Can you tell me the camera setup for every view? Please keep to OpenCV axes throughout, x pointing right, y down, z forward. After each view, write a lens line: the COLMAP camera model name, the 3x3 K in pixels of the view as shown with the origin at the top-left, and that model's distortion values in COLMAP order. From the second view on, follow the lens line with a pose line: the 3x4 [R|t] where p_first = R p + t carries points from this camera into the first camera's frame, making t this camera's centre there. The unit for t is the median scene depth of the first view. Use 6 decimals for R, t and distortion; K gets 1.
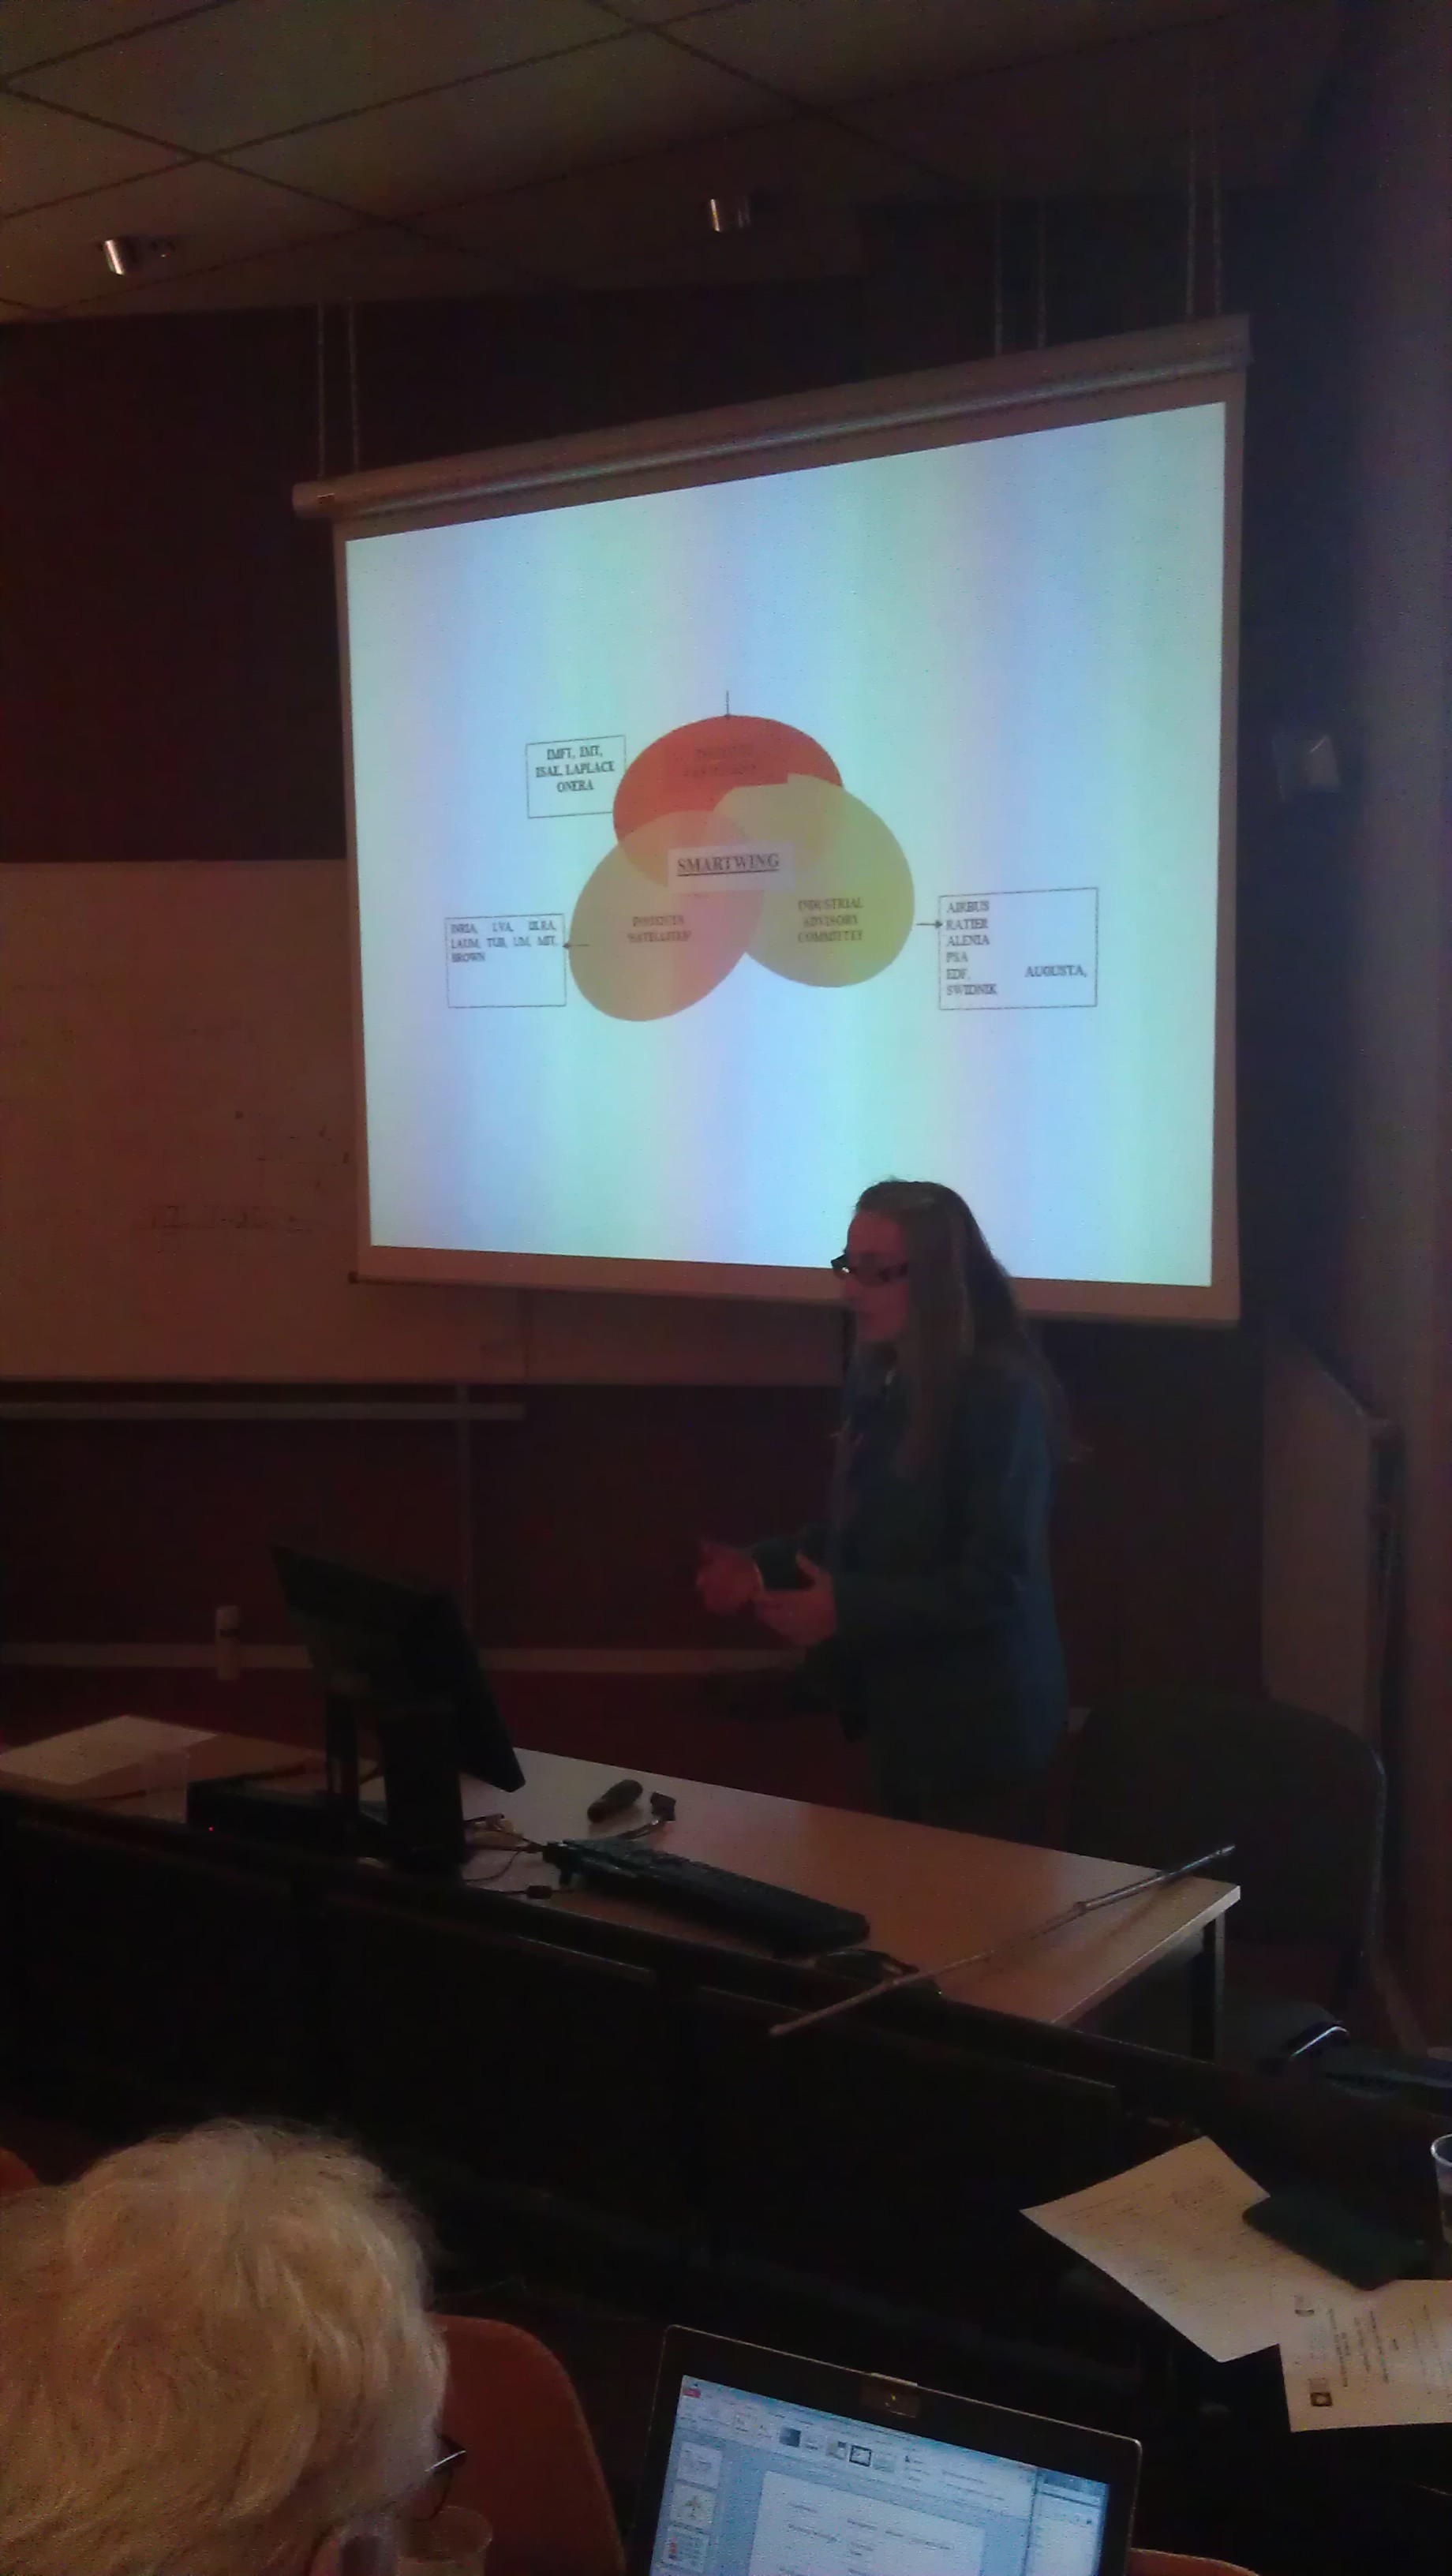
lens RADIAL K [[2471.8, 0, 735.7], [0, 2471.8, 1323.2], [0, 0, 1]] dist [-0.015473, 0.000000]
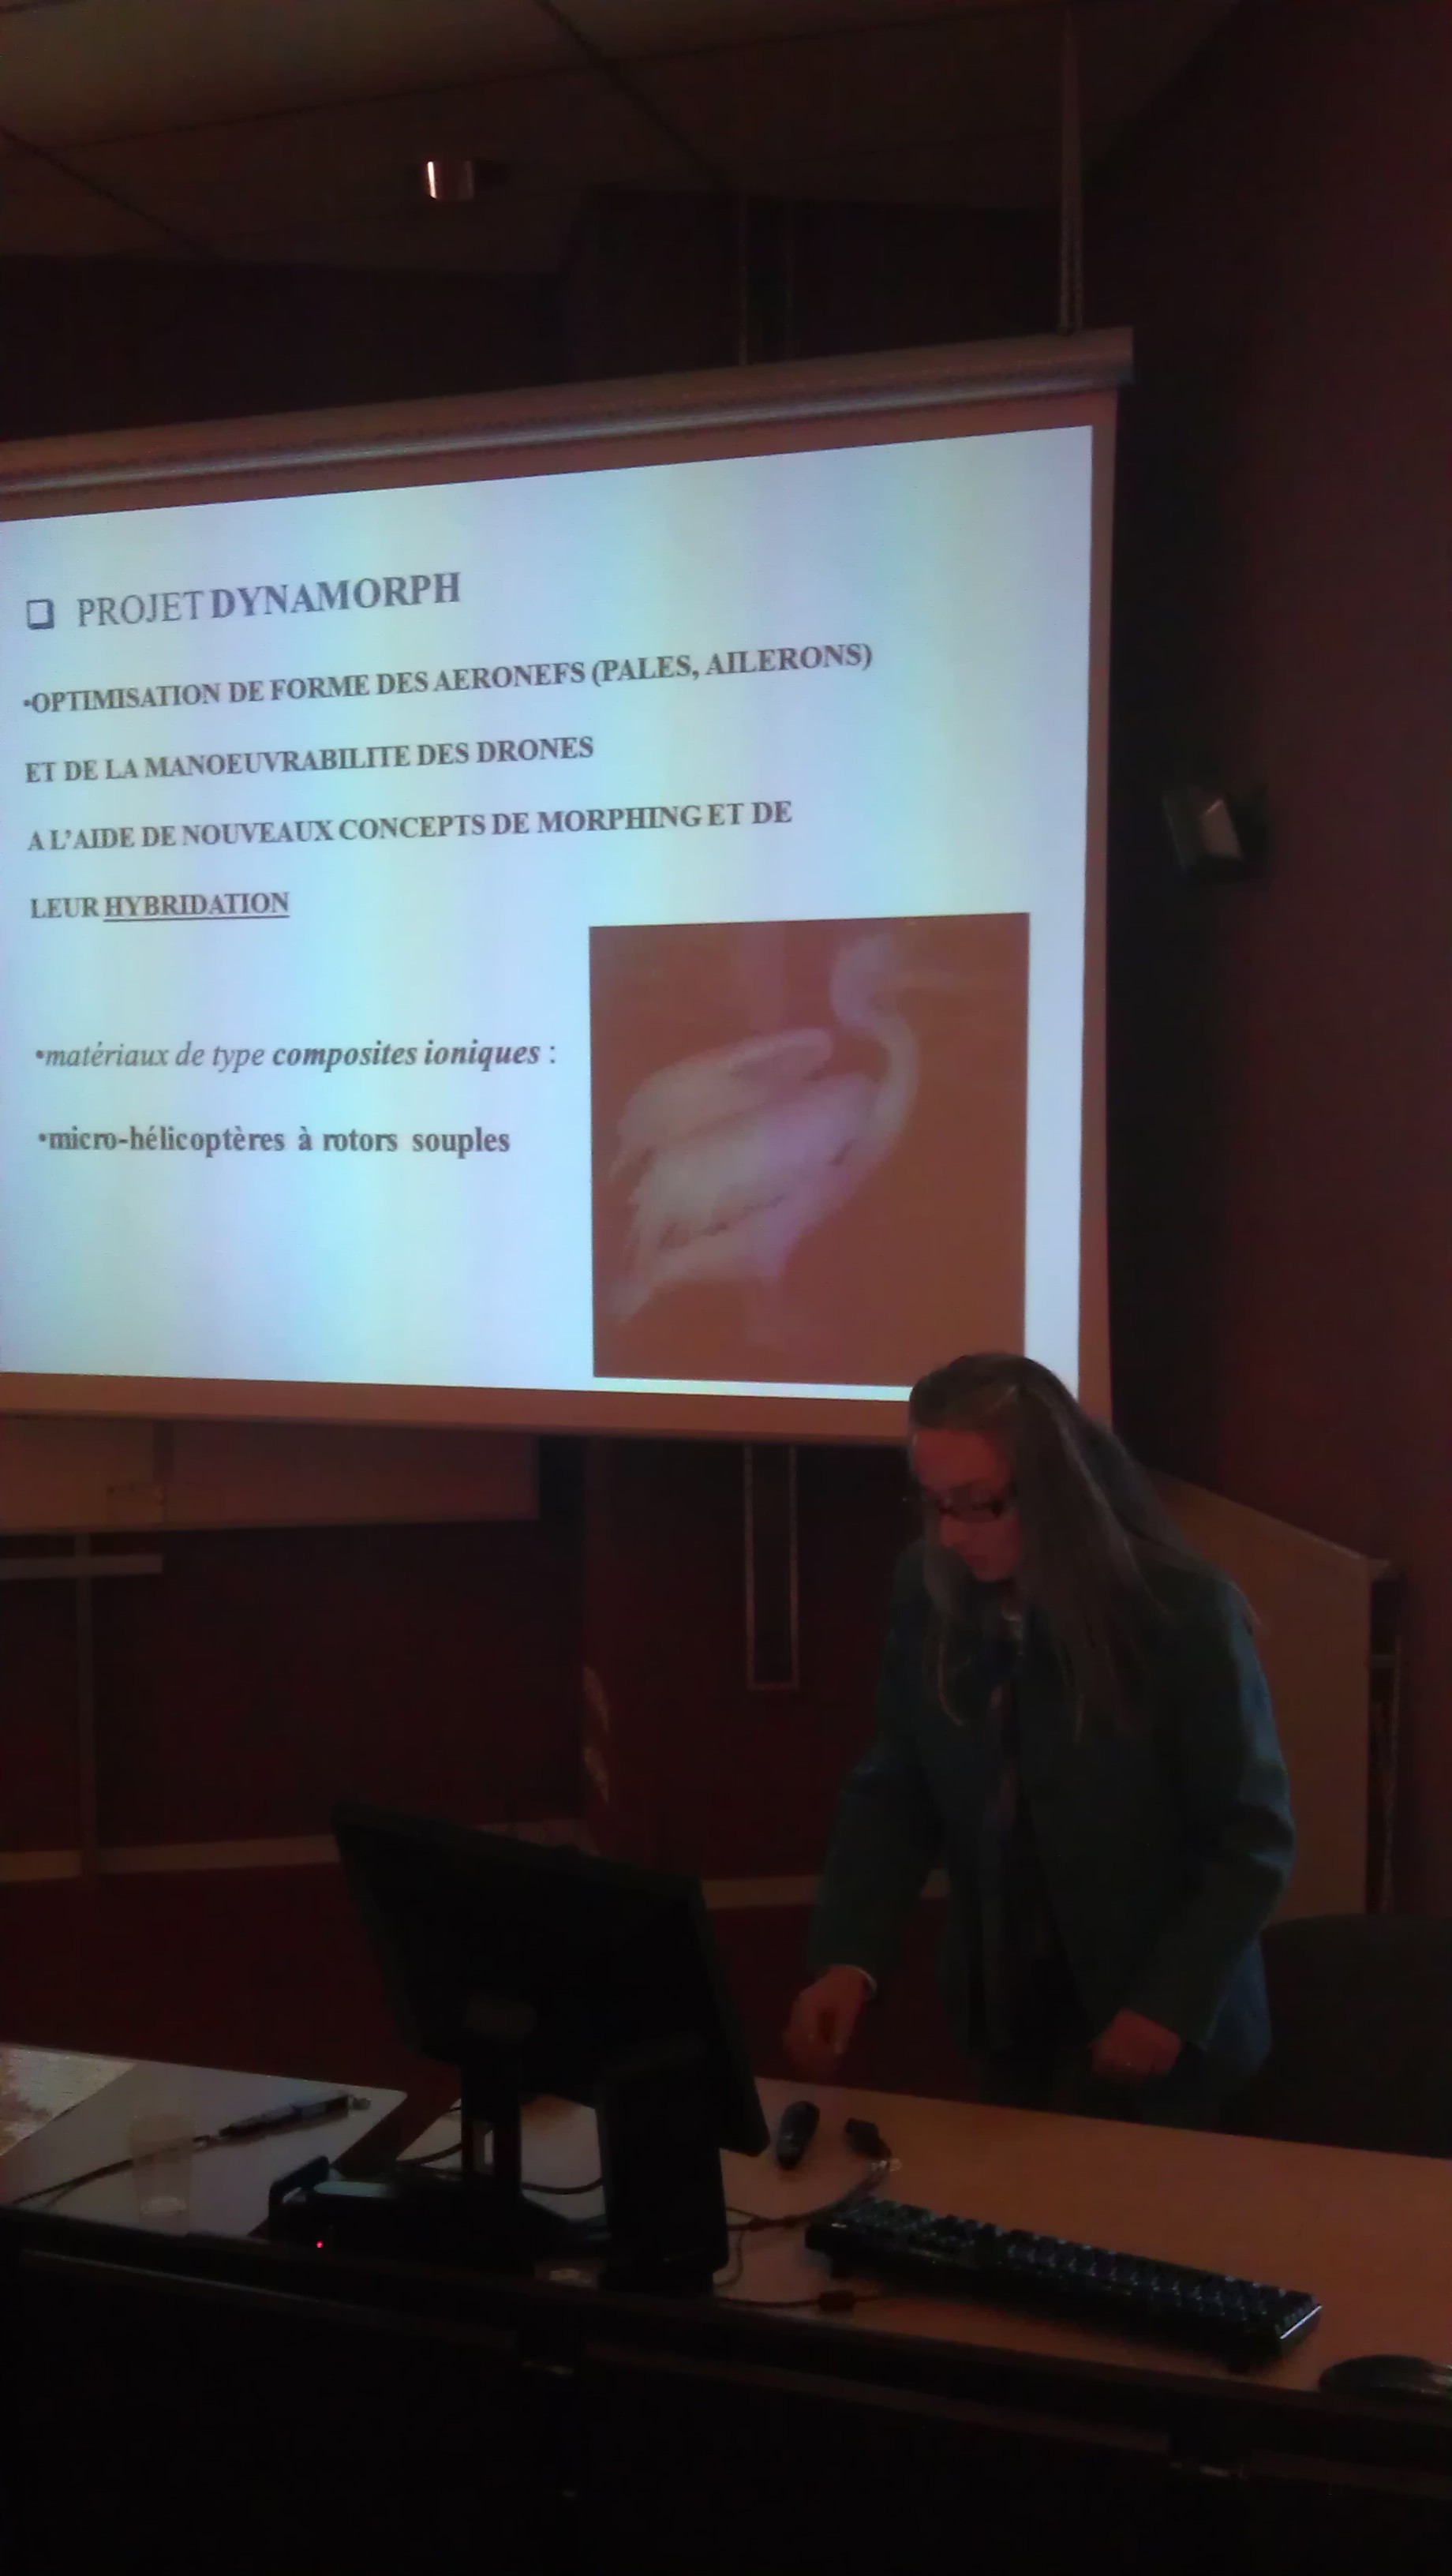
lens RADIAL K [[2471.8, 0, 640.6], [0, 2471.8, 1307.7], [0, 0, 1]] dist [-0.015473, 0.000000]
pose [[0.966047, -0.010158, 0.258168, -0.180074], [0.021205, 0.998973, -0.040042, -0.017884], [-0.257497, 0.044157, 0.965270, 0.172924]]
